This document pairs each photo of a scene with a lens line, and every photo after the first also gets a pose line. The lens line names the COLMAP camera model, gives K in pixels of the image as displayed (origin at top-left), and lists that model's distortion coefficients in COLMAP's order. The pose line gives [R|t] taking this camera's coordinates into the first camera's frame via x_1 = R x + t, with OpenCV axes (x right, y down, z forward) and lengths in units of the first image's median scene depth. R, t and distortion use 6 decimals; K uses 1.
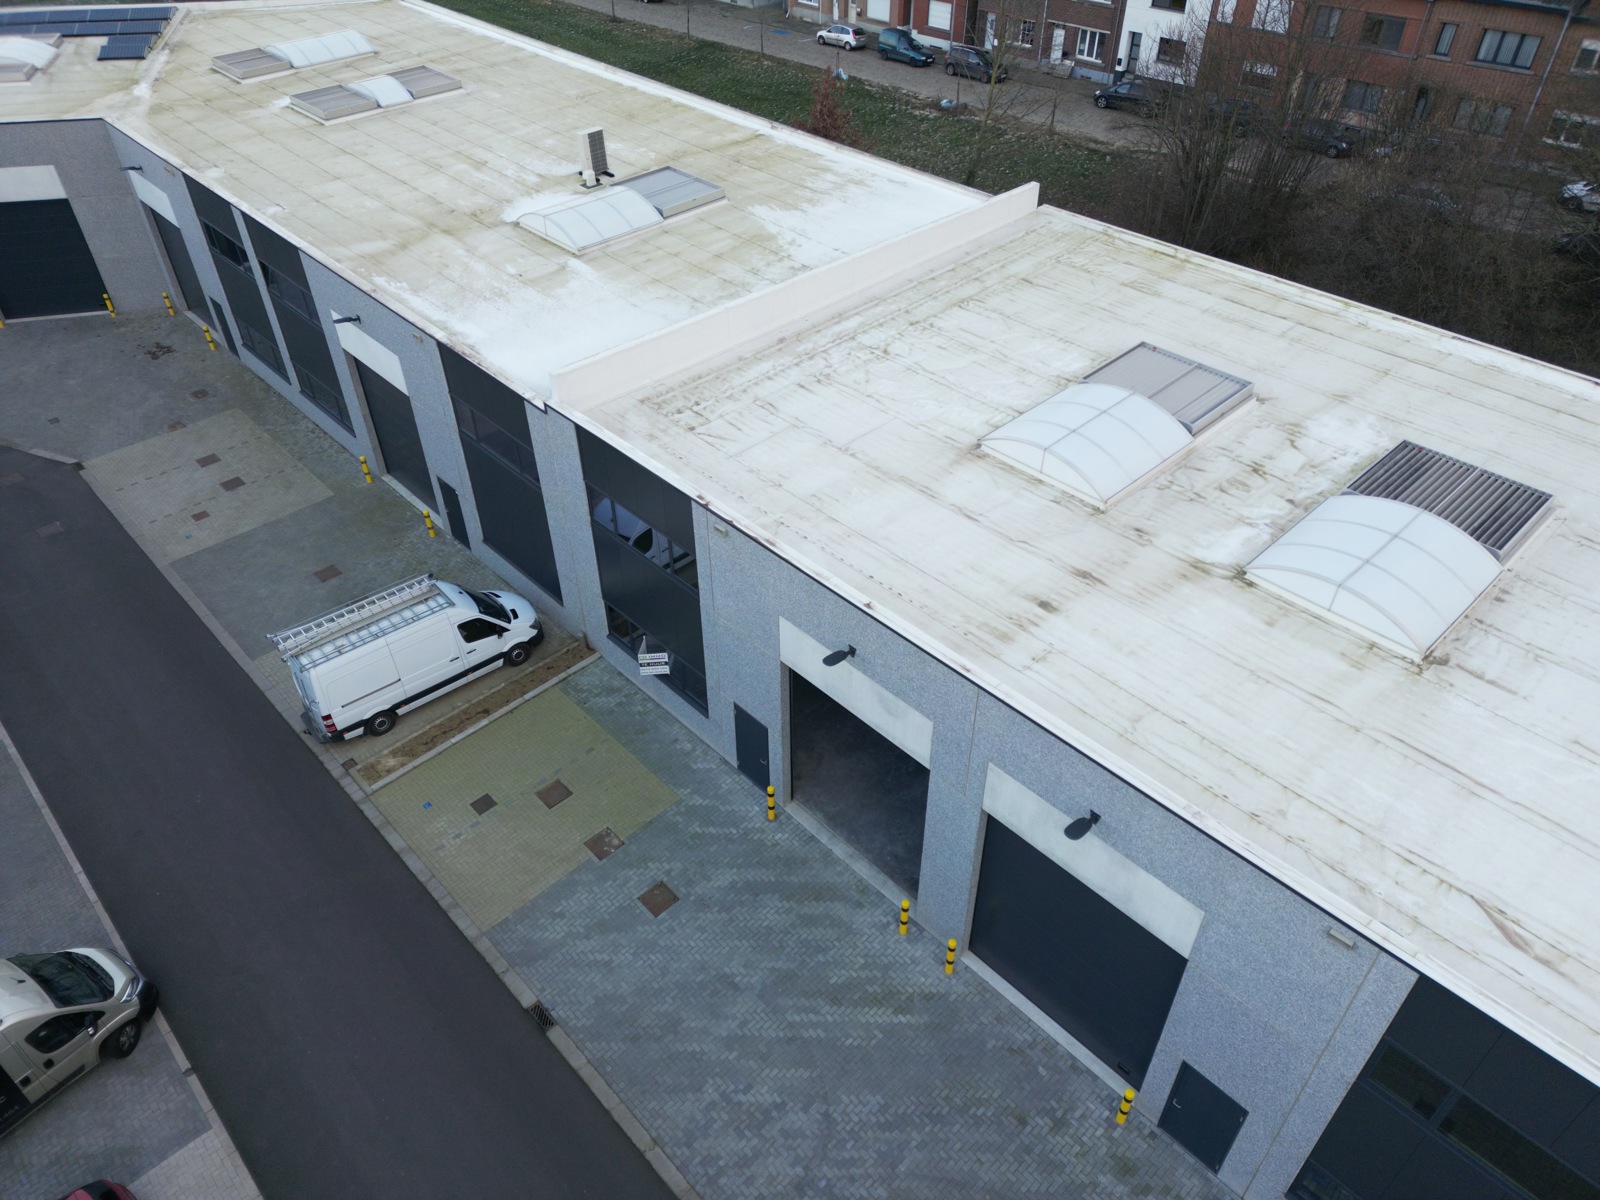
lens RADIAL K [[1117.4, 0, 800.0], [0, 1117.4, 600.0], [0, 0, 1]] dist [0.038738, -0.001278]
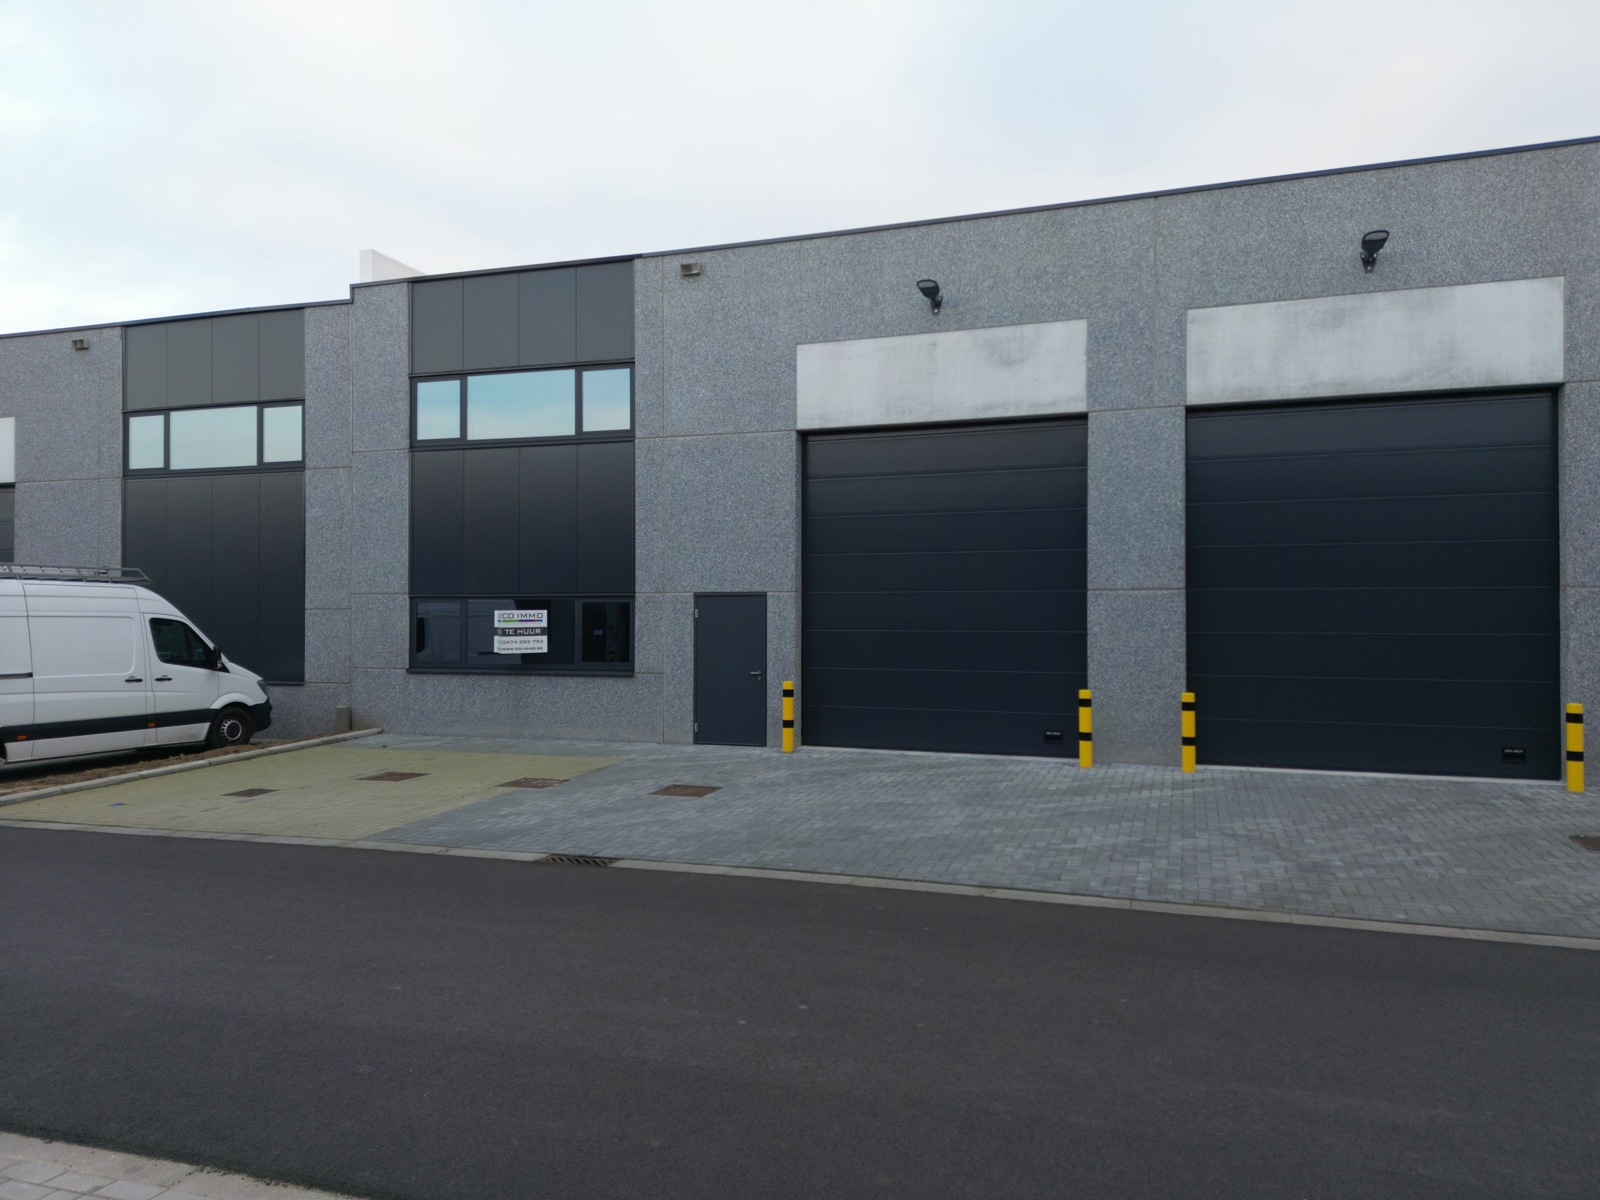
lens RADIAL K [[1117.4, 0, 800.0], [0, 1117.4, 600.0], [0, 0, 1]] dist [0.038738, -0.001278]
pose [[0.881356, 0.008965, 0.472367, -0.361503], [0.299976, 0.761809, -0.574162, 0.563421], [-0.365001, 0.647740, 0.668736, 0.616233]]
